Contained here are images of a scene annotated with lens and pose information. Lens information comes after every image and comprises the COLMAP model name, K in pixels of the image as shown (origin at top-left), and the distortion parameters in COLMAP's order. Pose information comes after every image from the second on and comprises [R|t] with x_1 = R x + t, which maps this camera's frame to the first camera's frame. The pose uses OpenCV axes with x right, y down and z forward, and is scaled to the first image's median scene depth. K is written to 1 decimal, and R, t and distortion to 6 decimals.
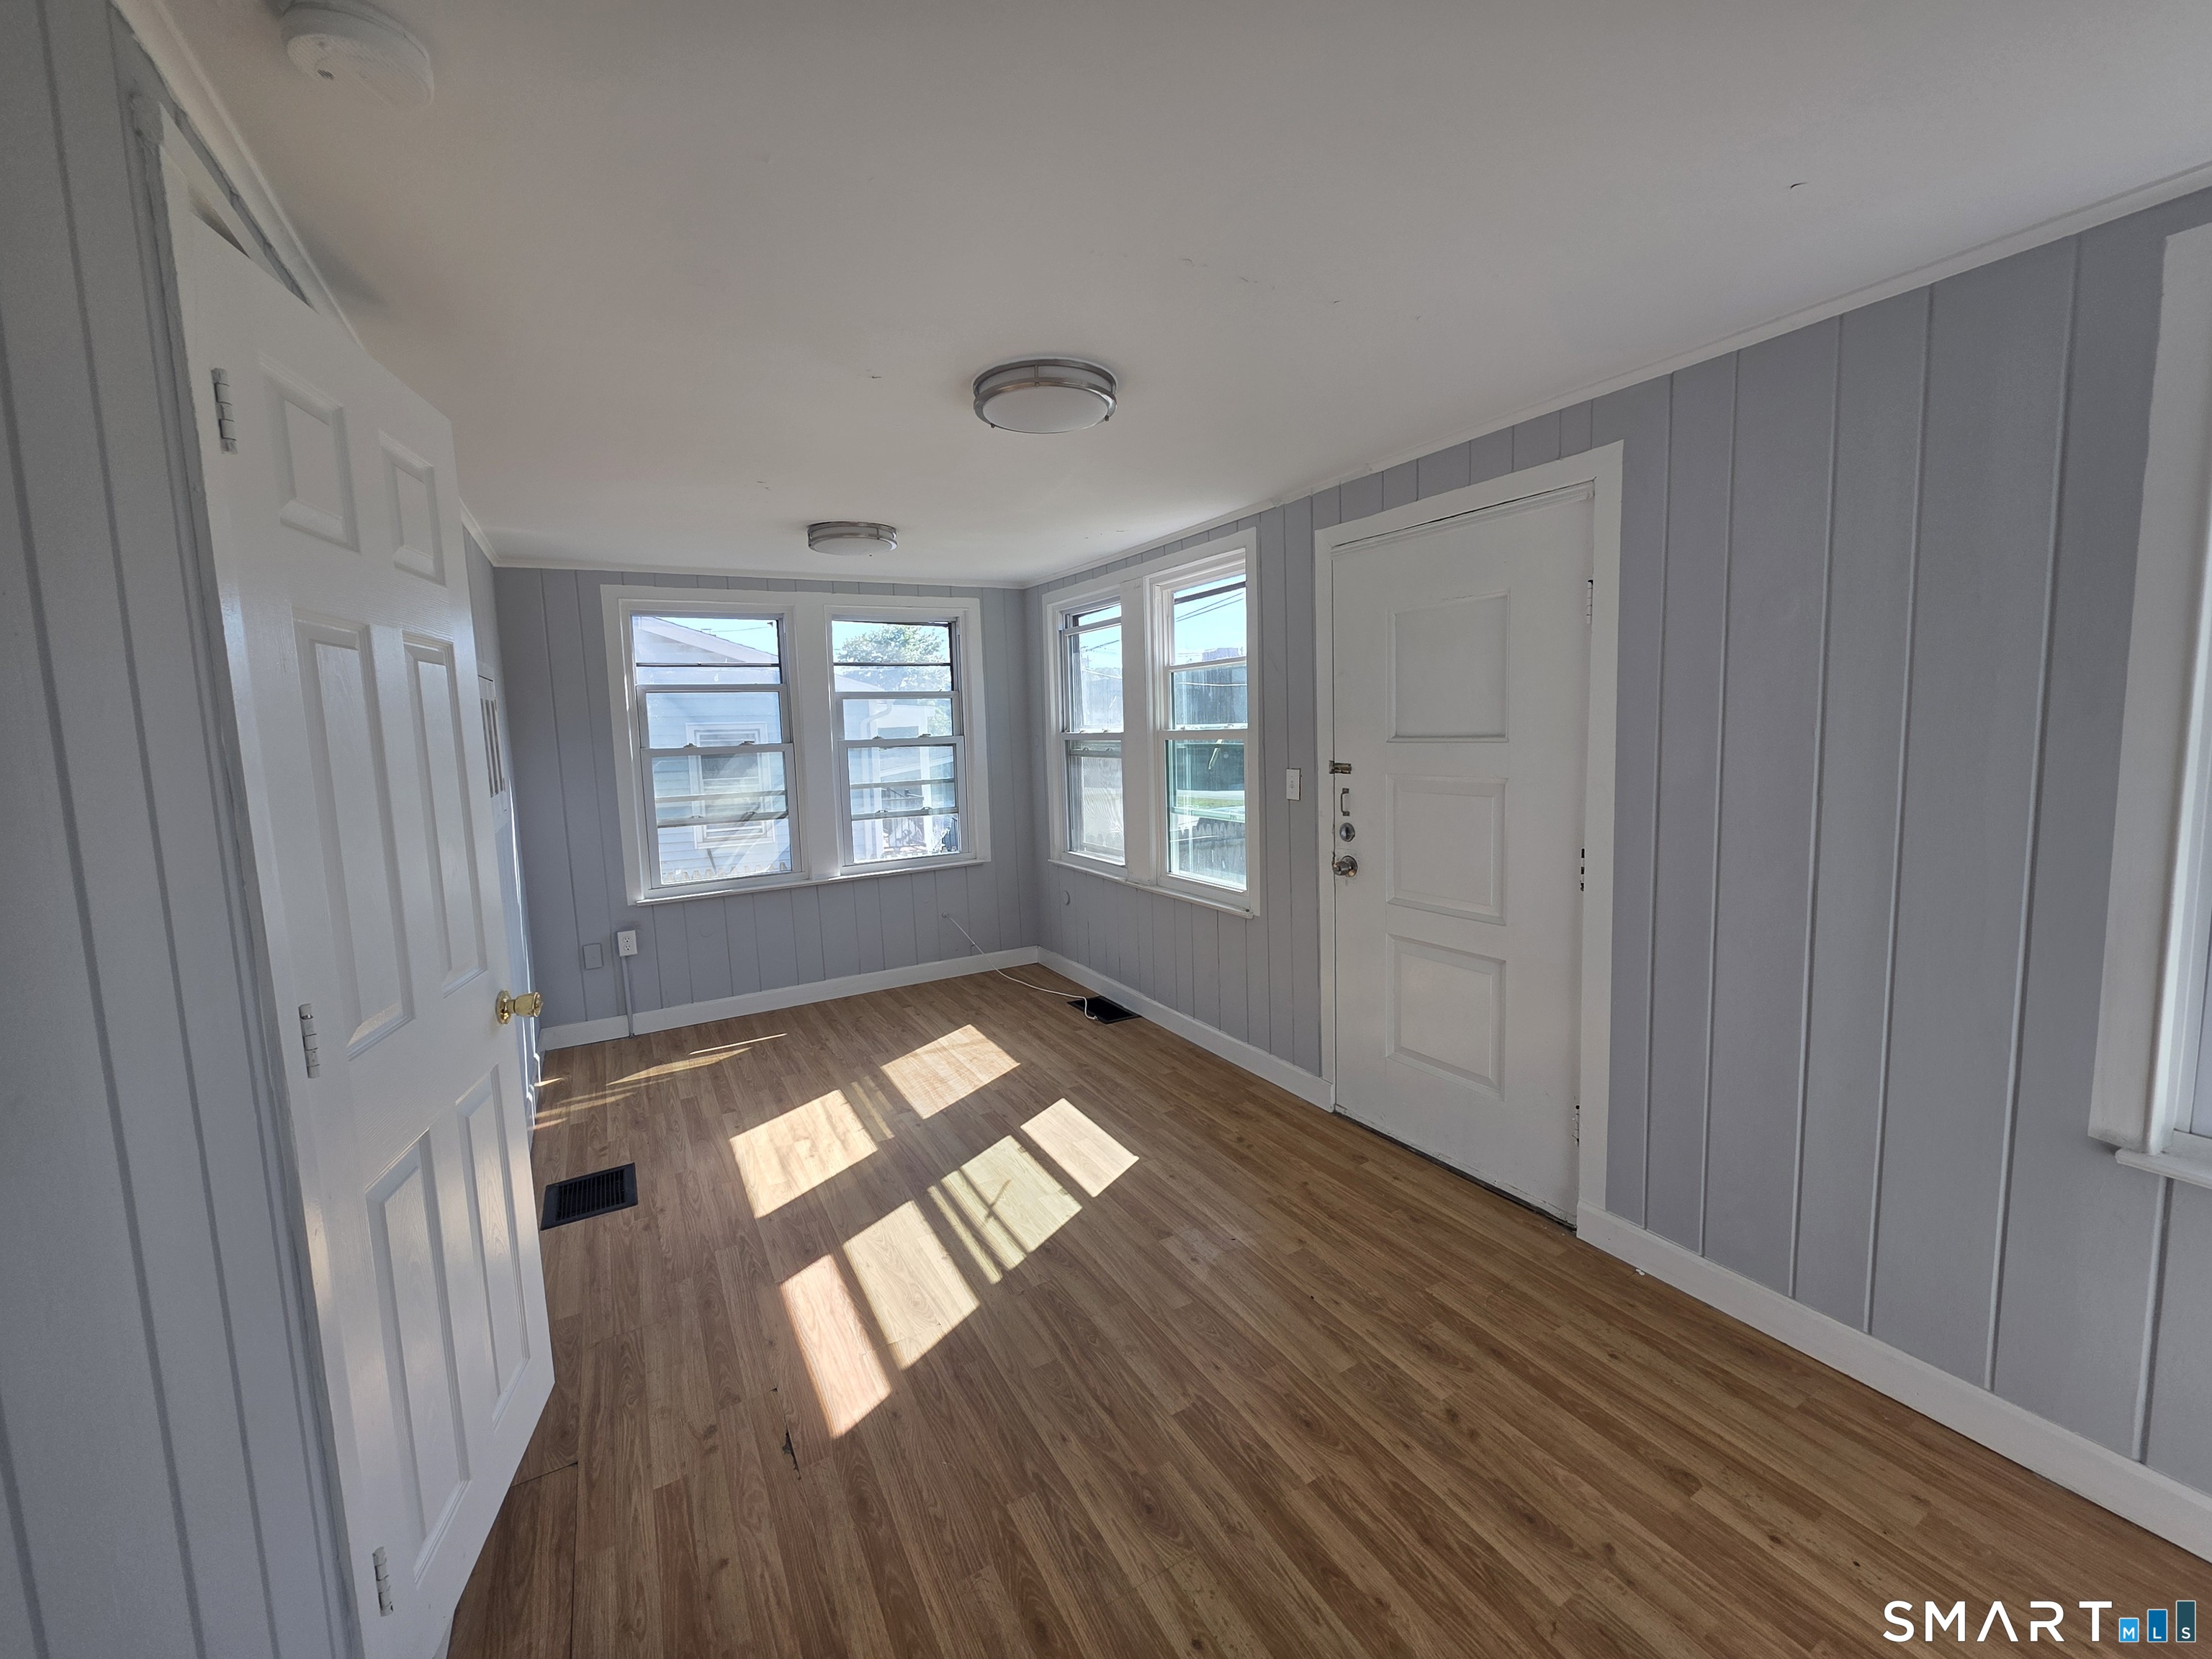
lens RADIAL K [[879.4, 0, 1105.3], [0, 879.4, 815.0], [0, 0, 1]] dist [-0.001945, 0.000260]
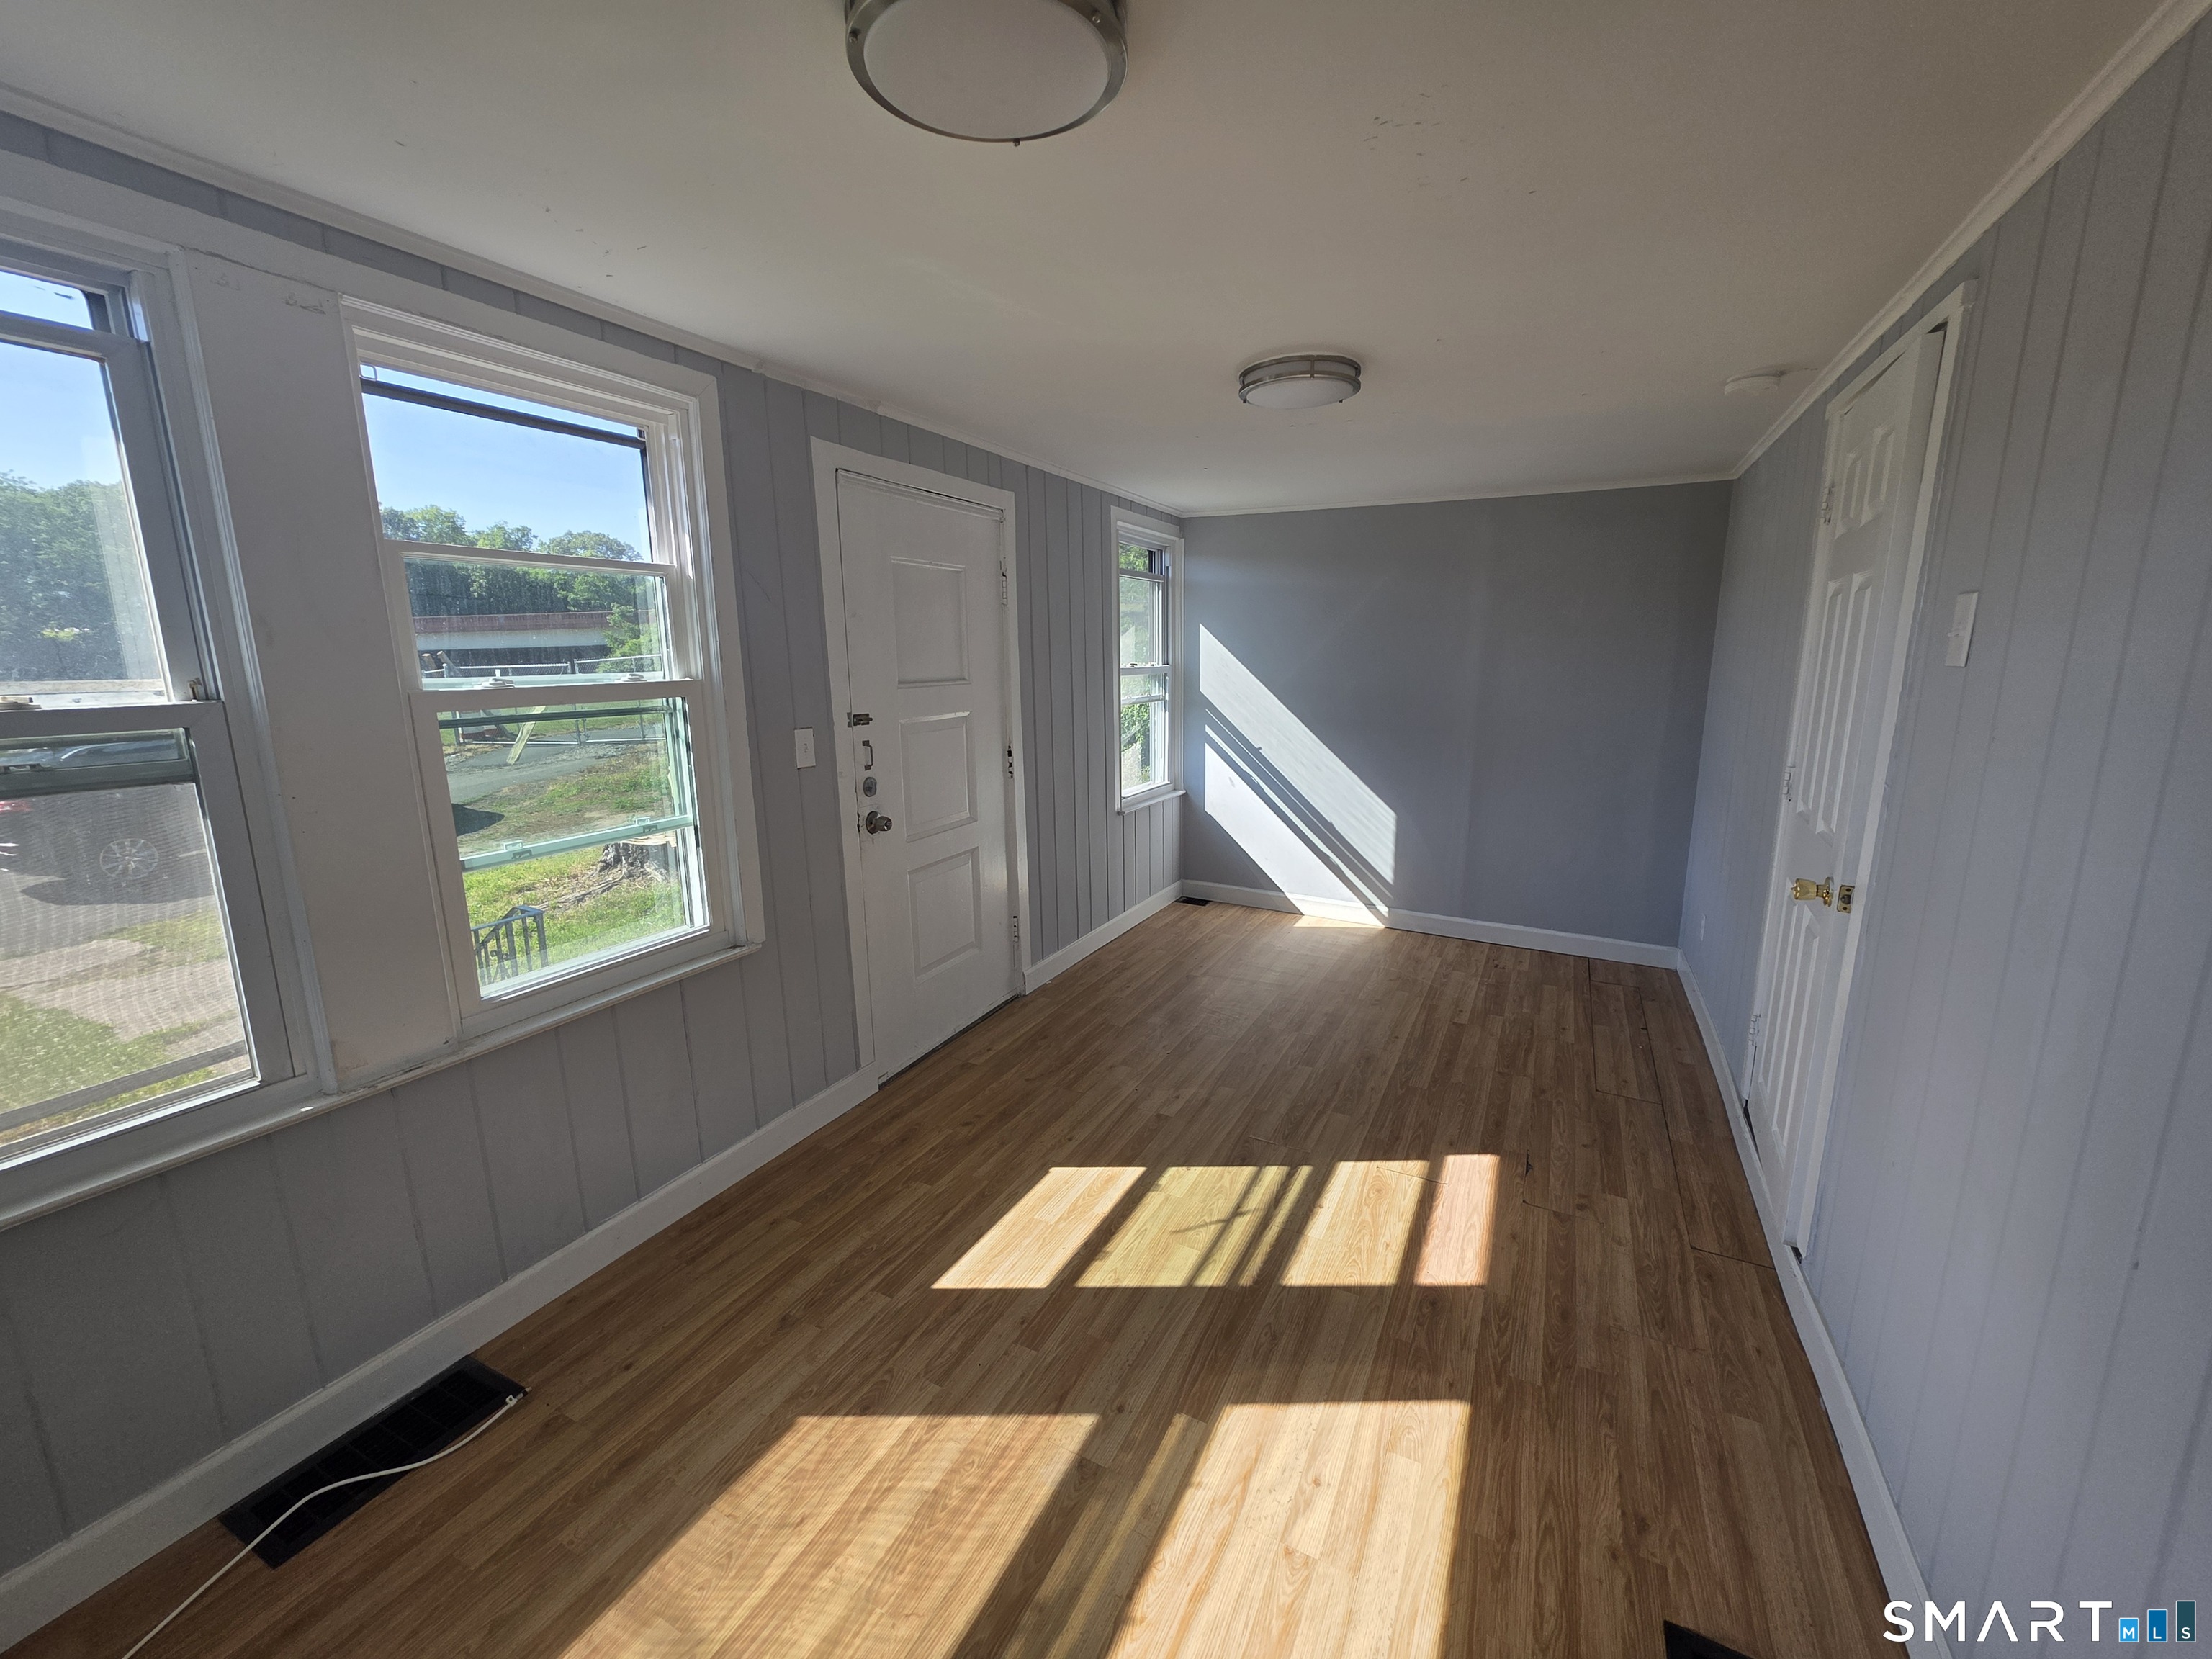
lens RADIAL K [[879.4, 0, 1105.3], [0, 879.4, 815.0], [0, 0, 1]] dist [-0.001945, 0.000260]
pose [[-0.542143, -0.119438, 0.831754, -0.667352], [0.111624, 0.970837, 0.212167, -0.126471], [-0.832839, 0.207868, -0.513001, 1.319272]]
